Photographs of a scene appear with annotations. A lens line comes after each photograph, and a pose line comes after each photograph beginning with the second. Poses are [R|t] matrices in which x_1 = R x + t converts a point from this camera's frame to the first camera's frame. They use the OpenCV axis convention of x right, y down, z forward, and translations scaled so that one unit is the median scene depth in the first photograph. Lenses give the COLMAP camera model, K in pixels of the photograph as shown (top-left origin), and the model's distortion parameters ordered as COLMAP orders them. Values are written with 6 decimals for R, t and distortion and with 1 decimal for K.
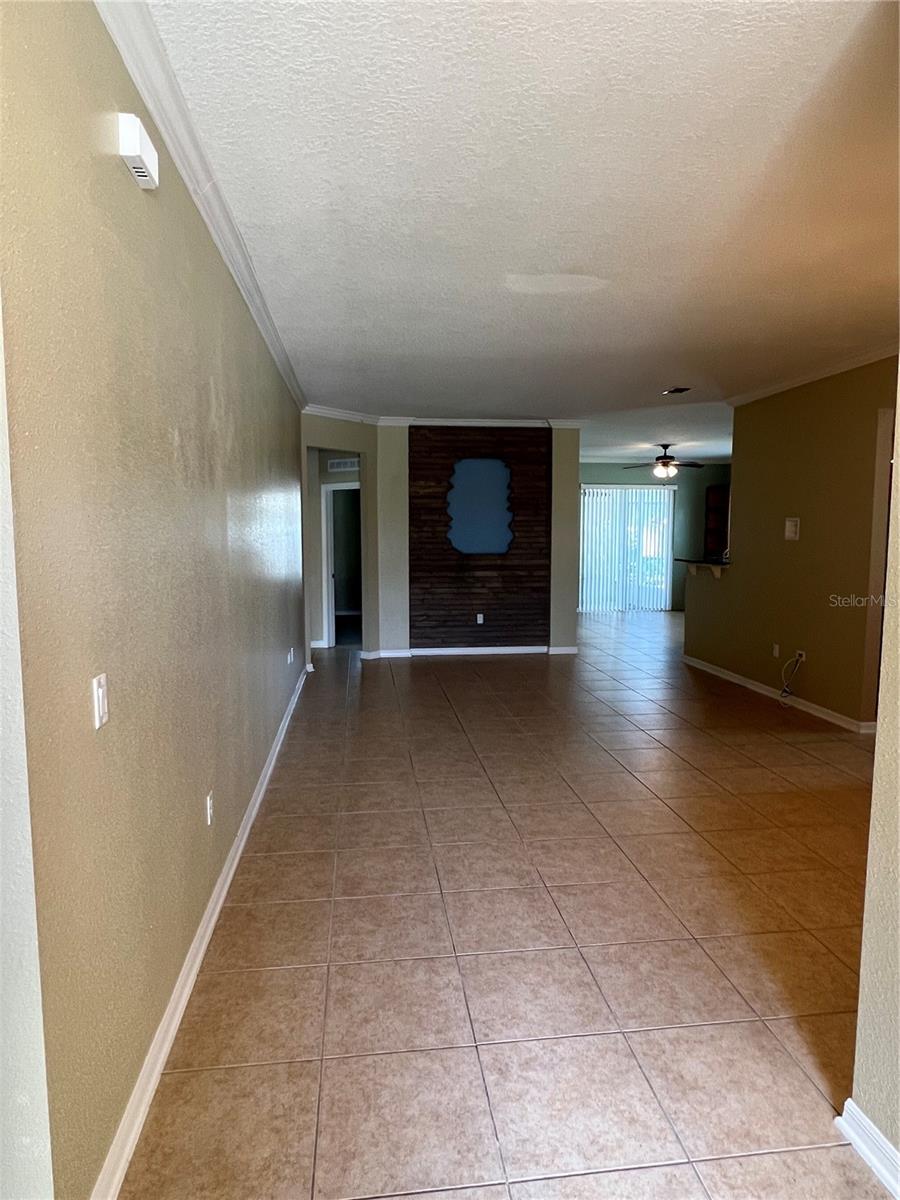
lens RADIAL K [[709.2, 0, 449.5], [0, 709.2, 600.5], [0, 0, 1]] dist [0.000665, -0.001887]
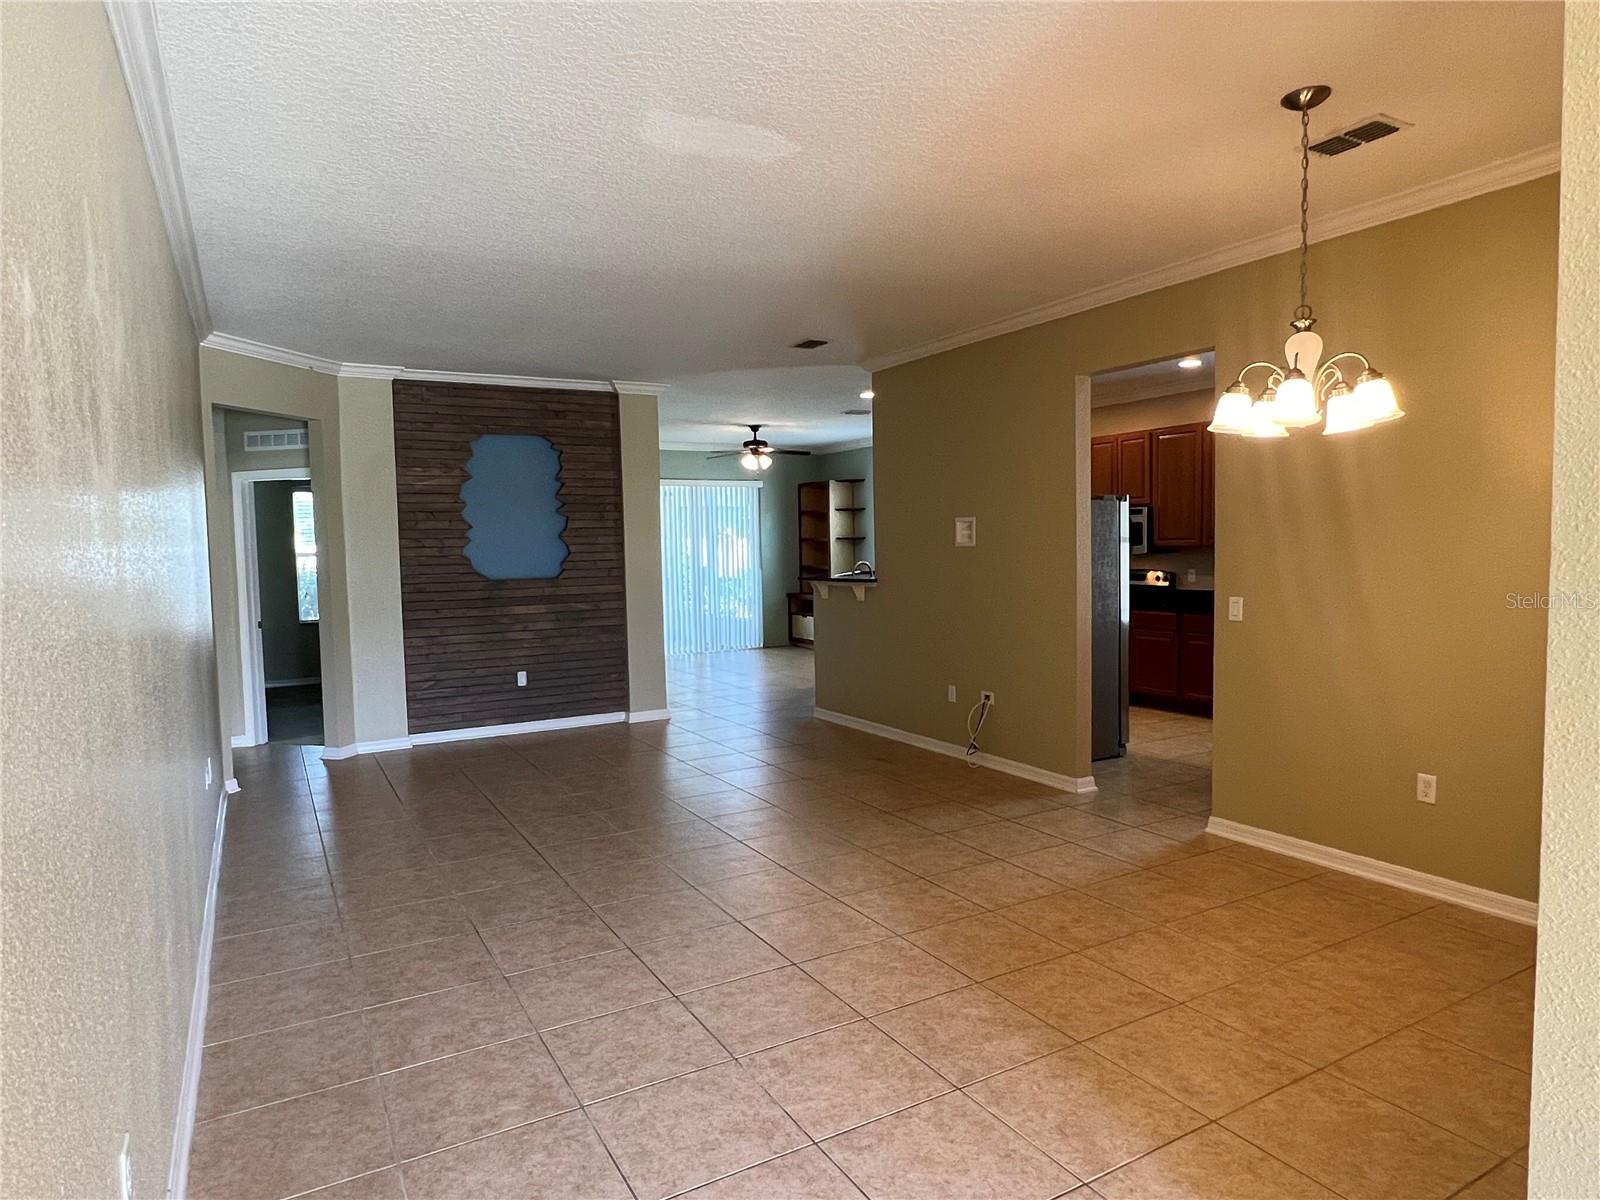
lens RADIAL K [[945.6, 0, 794.9], [0, 945.6, 603.0], [0, 0, 1]] dist [0.000665, -0.001887]
pose [[0.923538, -0.042627, 0.381131, -0.054810], [0.057686, 0.997937, -0.028170, -0.004972], [-0.379144, 0.048002, 0.924092, 0.098832]]
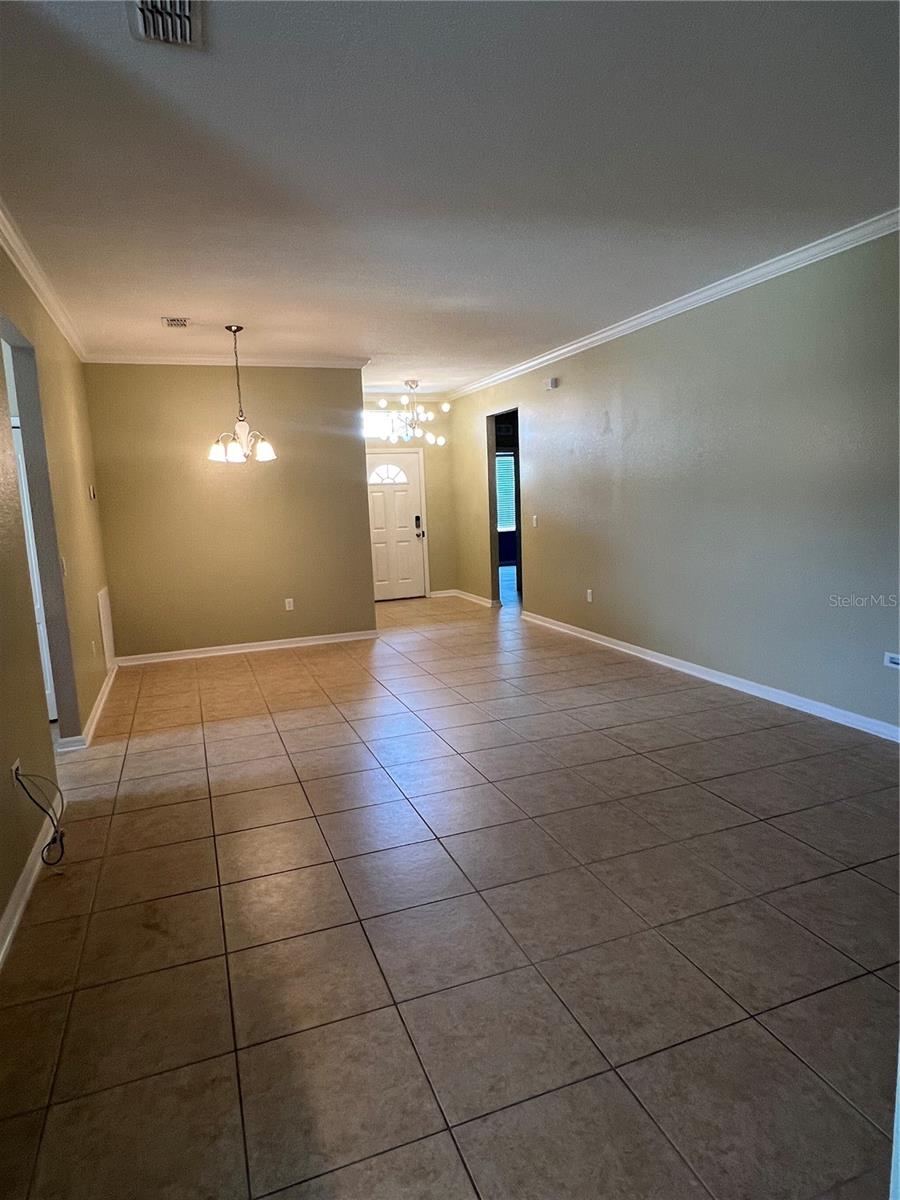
lens RADIAL K [[709.2, 0, 449.5], [0, 709.2, 600.5], [0, 0, 1]] dist [0.000665, -0.001887]
pose [[-0.971760, 0.074505, -0.223902, 0.226305], [0.018503, 0.969984, 0.242465, -0.098779], [0.235246, 0.231474, -0.943970, 1.057940]]
